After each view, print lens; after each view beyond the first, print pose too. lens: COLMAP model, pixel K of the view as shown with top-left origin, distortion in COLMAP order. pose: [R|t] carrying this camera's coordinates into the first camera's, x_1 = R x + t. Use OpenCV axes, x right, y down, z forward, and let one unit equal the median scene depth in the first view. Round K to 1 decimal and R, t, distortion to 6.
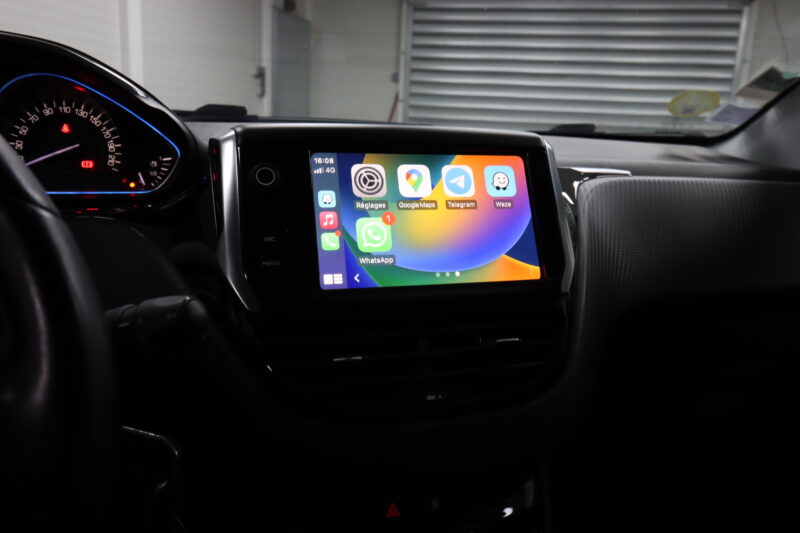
lens RADIAL K [[632.6, 0, 407.6], [0, 632.6, 266.4], [0, 0, 1]] dist [0.005215, 0.002141]
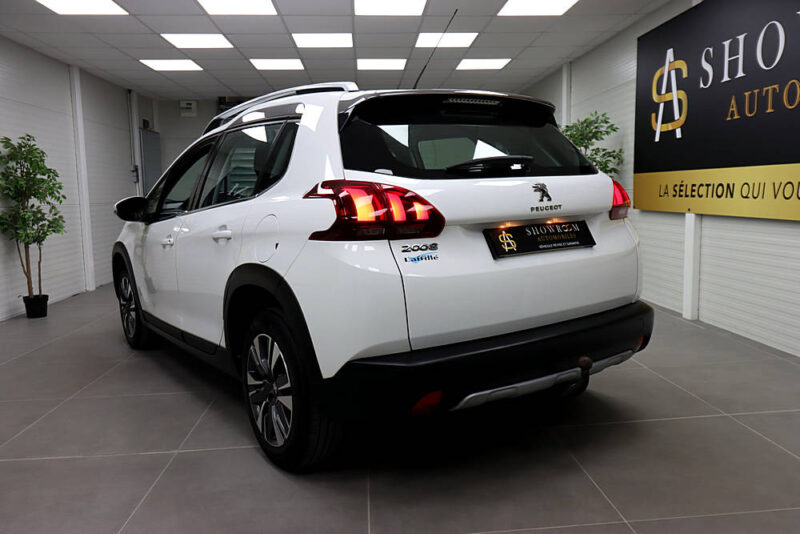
lens RADIAL K [[639.4, 0, 397.9], [0, 639.4, 264.5], [0, 0, 1]] dist [0.000146, -0.000253]
pose [[0.954444, -0.099715, 0.281237, -0.564304], [0.125678, 0.989171, -0.075795, 1.068635], [-0.270634, 0.107687, 0.956640, -5.300706]]
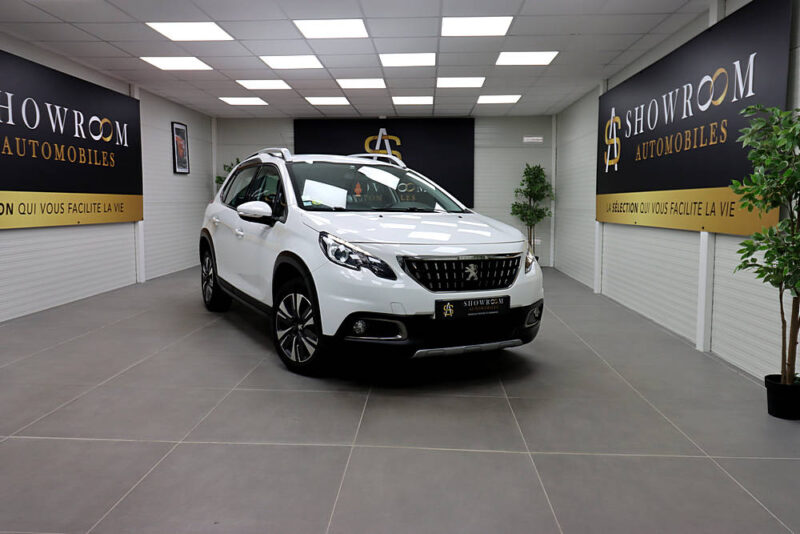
lens RADIAL K [[643.5, 0, 392.2], [0, 643.5, 267.9], [0, 0, 1]] dist [0.011807, 0.001618]
pose [[0.982141, -0.061030, 0.177970, -0.814330], [0.080366, 0.991373, -0.103540, 1.762222], [-0.170116, 0.115994, 0.978573, -8.396802]]
